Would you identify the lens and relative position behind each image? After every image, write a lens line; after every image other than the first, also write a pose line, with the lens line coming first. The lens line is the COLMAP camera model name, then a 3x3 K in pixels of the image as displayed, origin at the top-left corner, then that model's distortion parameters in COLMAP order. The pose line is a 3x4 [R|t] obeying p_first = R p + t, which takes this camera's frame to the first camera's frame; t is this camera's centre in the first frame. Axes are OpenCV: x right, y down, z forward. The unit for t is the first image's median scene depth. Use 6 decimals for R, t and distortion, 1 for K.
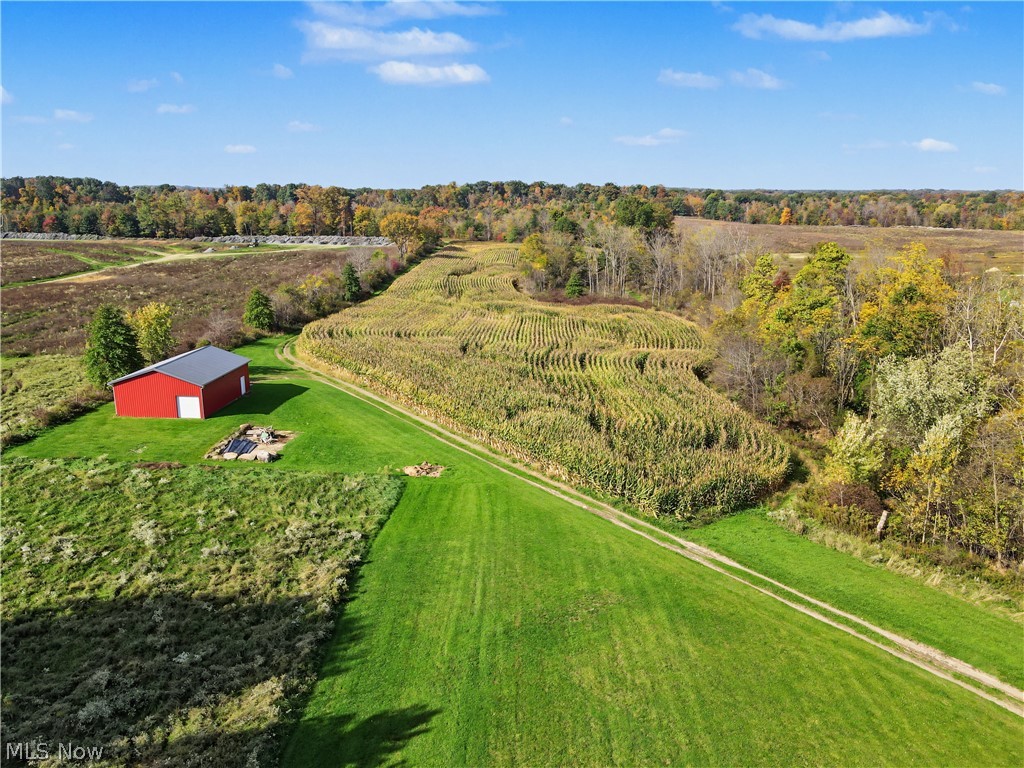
lens RADIAL K [[743.6, 0, 503.4], [0, 743.6, 378.8], [0, 0, 1]] dist [0.000012, 0.039167]
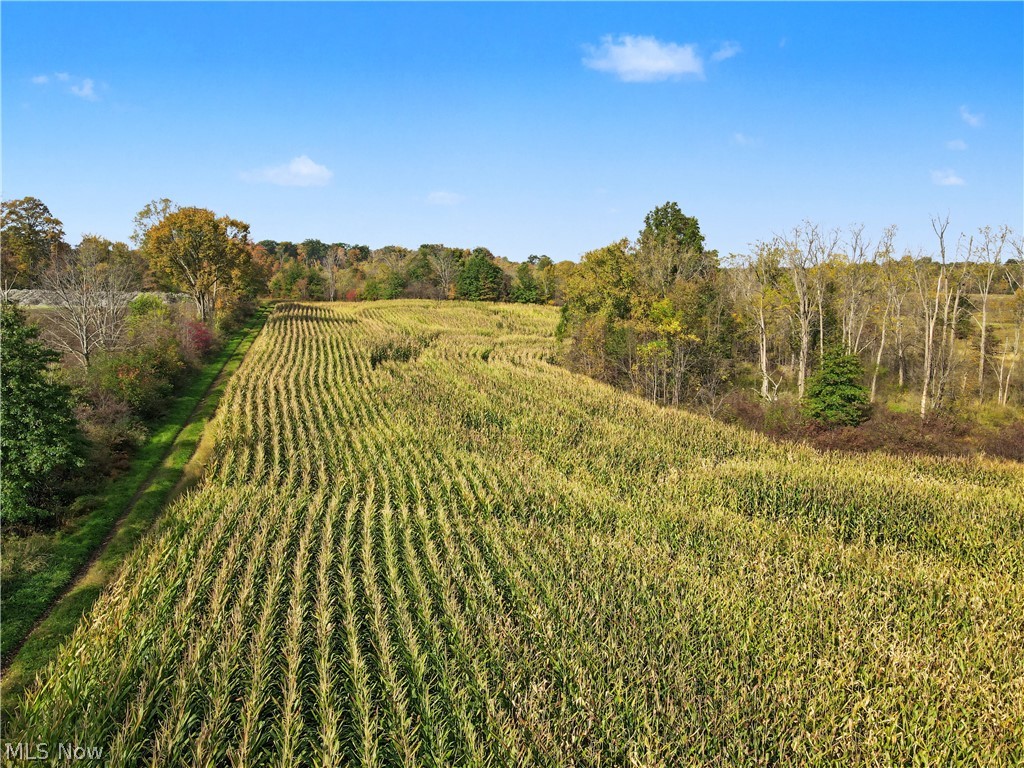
lens RADIAL K [[743.6, 0, 503.4], [0, 743.6, 378.8], [0, 0, 1]] dist [0.000012, 0.039167]
pose [[0.951087, -0.039434, 0.306397, -0.156885], [0.071742, 0.992898, -0.094906, -0.117294], [-0.300478, 0.112245, 0.947161, 0.824730]]
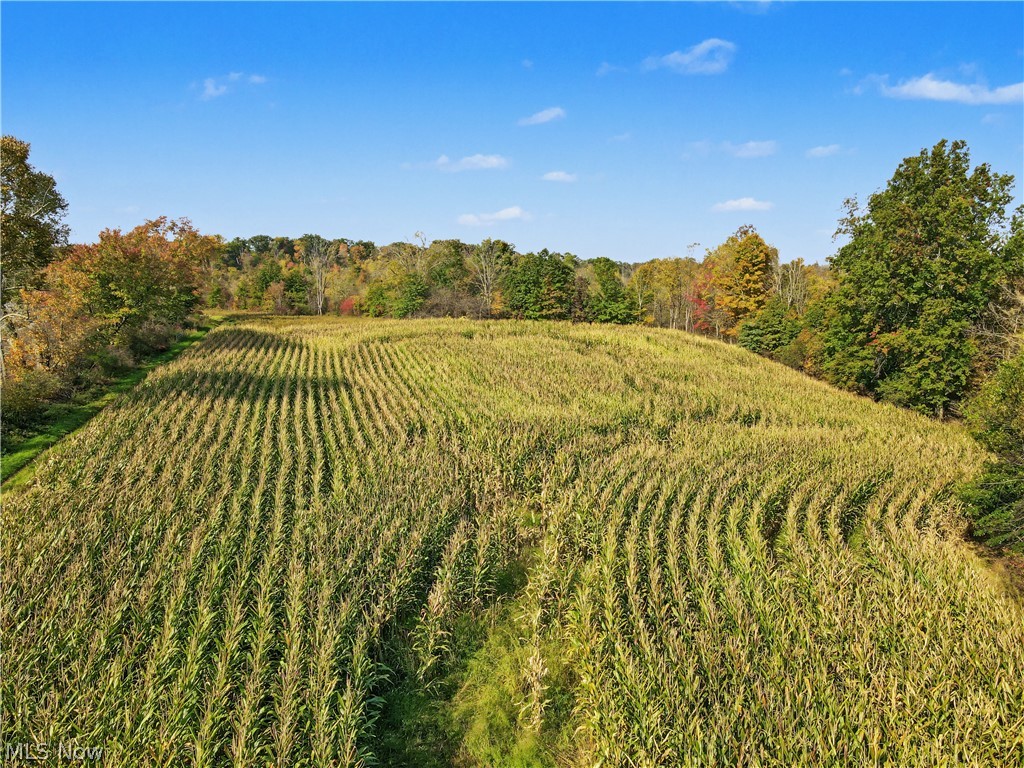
lens RADIAL K [[728.0, 0, 510.1], [0, 728.0, 410.9], [0, 0, 1]] dist [0.012282, 0.006347]
pose [[0.950453, -0.054357, 0.306081, -0.099922], [0.072186, 0.996273, -0.047223, -0.214294], [-0.302373, 0.066978, 0.950834, 1.195139]]
